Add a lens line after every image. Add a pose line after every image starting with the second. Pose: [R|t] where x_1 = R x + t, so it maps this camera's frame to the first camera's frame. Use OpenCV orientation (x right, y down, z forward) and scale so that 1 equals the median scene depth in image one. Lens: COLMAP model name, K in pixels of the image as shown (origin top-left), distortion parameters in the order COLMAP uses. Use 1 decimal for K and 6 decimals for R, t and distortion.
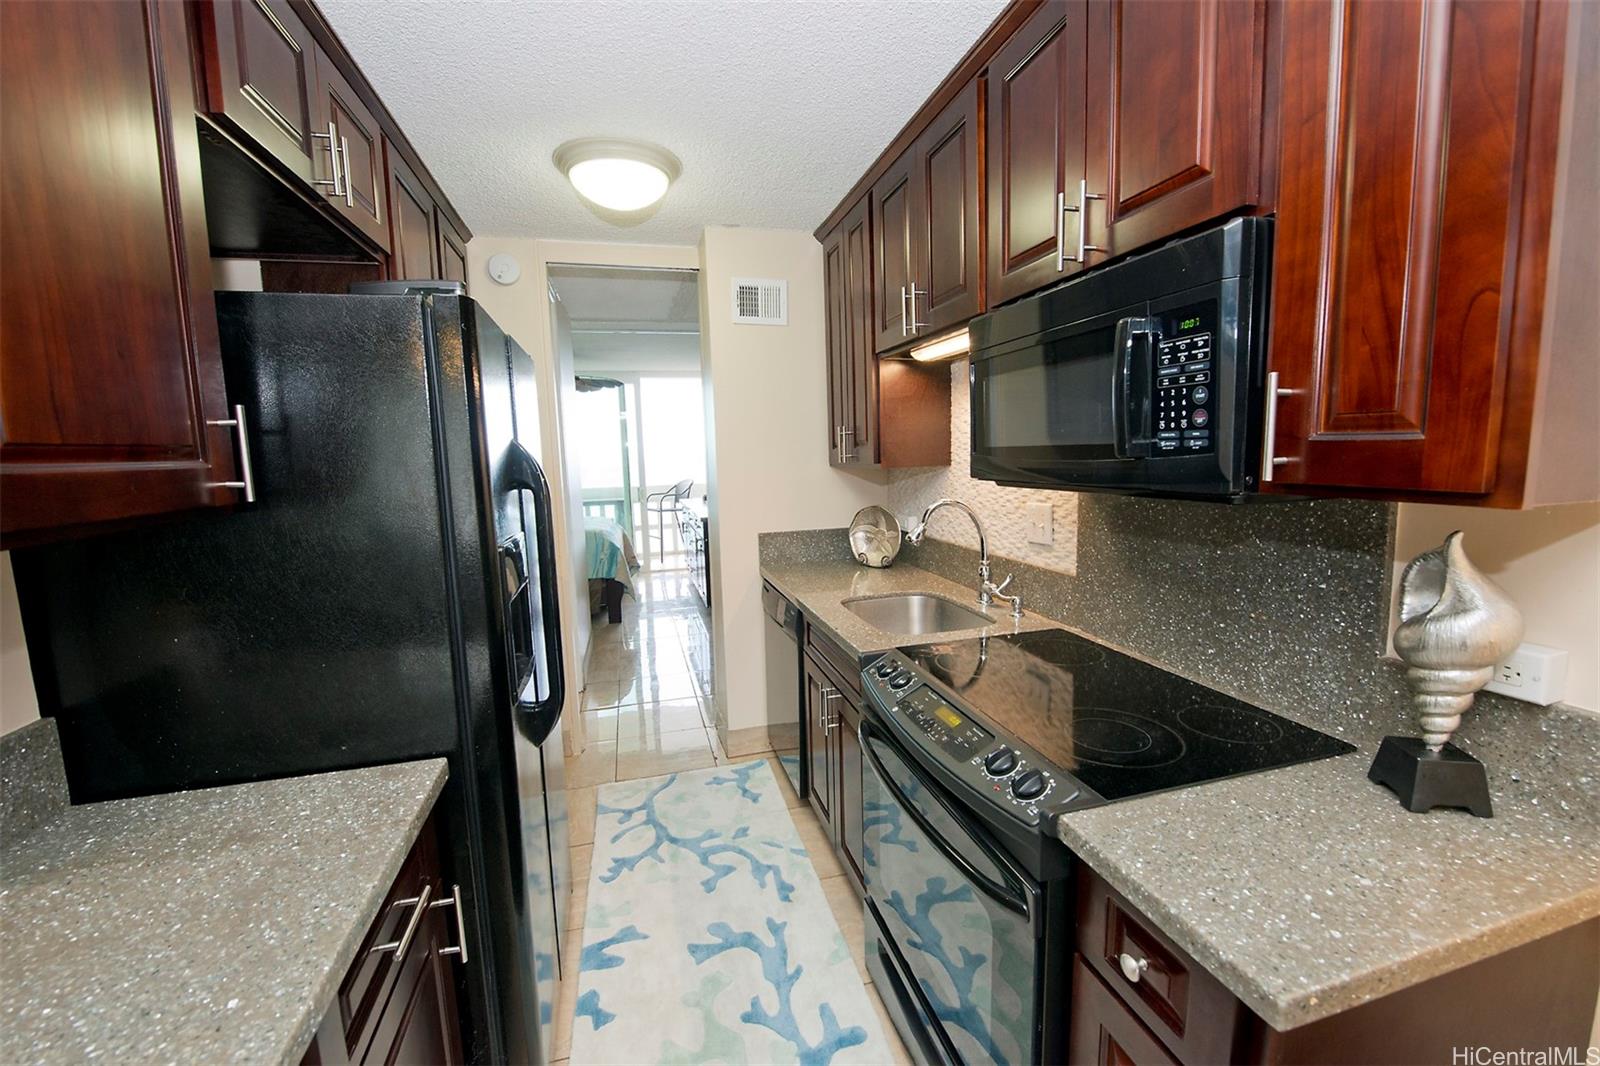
lens RADIAL K [[644.5, 0, 800.0], [0, 644.5, 533.0], [0, 0, 1]] dist [-0.017939, -0.000252]
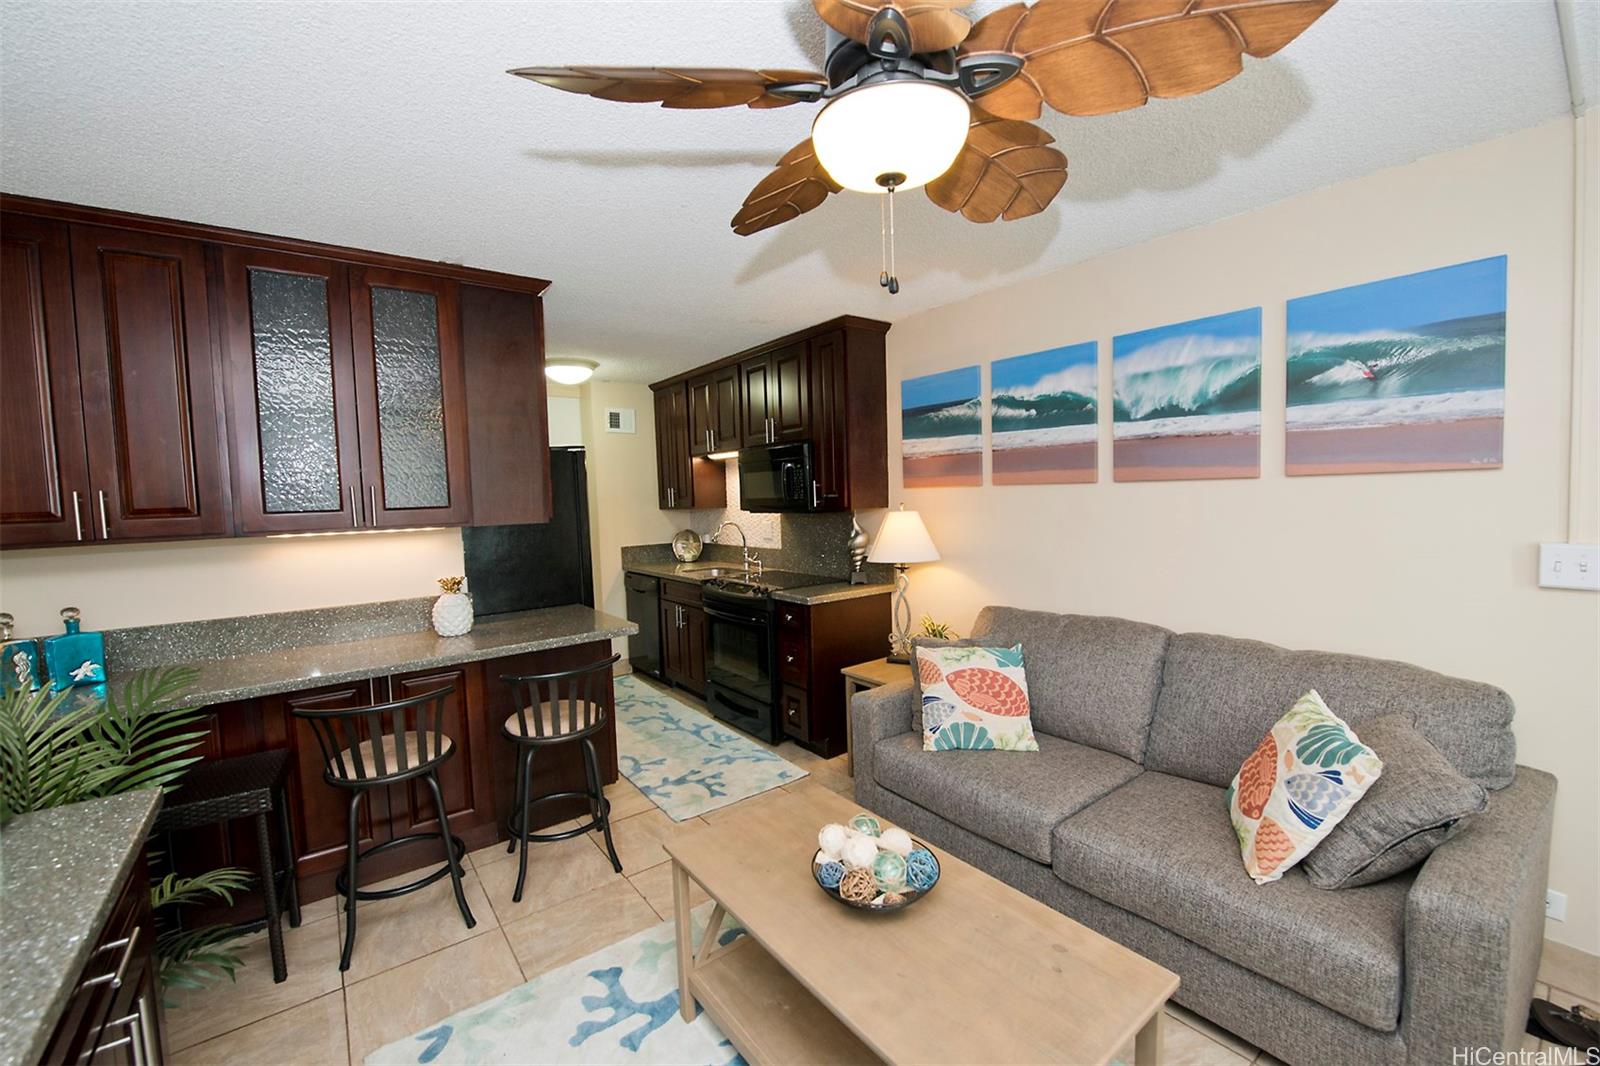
lens RADIAL K [[644.5, 0, 800.0], [0, 644.5, 533.0], [0, 0, 1]] dist [-0.017939, -0.000252]
pose [[0.927965, -0.021012, 0.372074, -0.365263], [0.049427, 0.996528, -0.066996, 0.144985], [-0.369374, 0.080560, 0.925782, -1.132307]]
